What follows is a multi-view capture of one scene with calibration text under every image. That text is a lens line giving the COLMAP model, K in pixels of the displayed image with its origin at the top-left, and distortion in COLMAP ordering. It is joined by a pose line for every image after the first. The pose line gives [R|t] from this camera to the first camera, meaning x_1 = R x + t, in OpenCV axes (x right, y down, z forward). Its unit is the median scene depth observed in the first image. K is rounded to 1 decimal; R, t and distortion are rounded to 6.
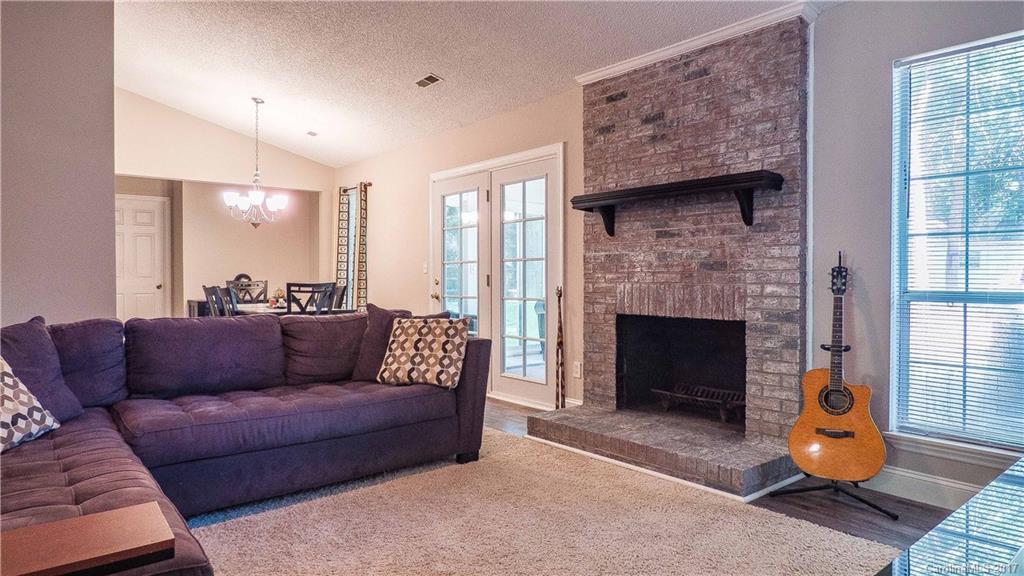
lens RADIAL K [[612.1, 0, 512.0], [0, 612.1, 288.0], [0, 0, 1]] dist [-0.002385, 0.000712]
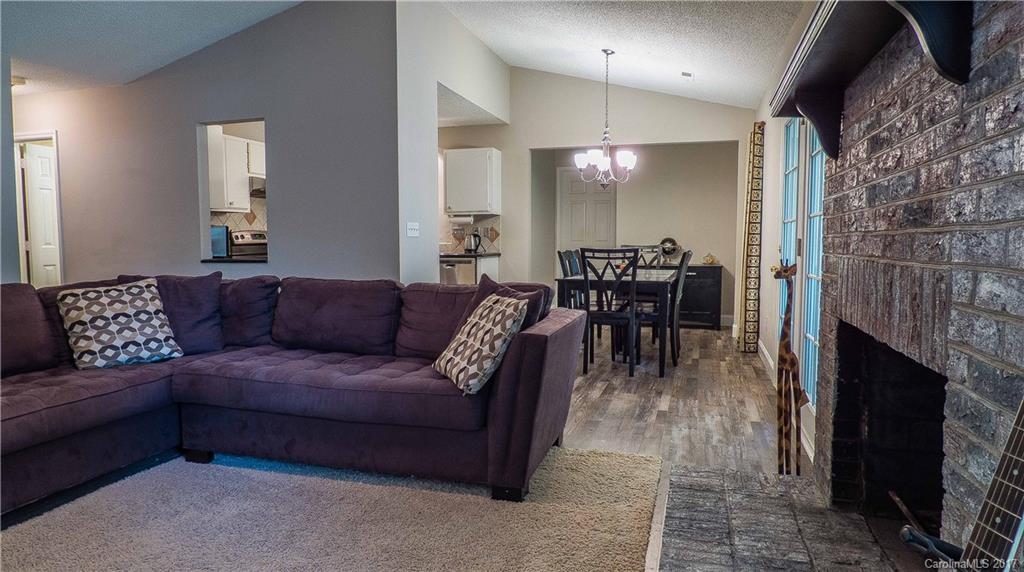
lens RADIAL K [[612.1, 0, 512.0], [0, 612.1, 286.0], [0, 0, 1]] dist [-0.002385, 0.000712]
pose [[0.565096, 0.062992, -0.822617, 0.332124], [-0.017451, 0.997771, 0.064416, -0.008636], [0.824840, -0.022046, 0.564936, 0.392933]]
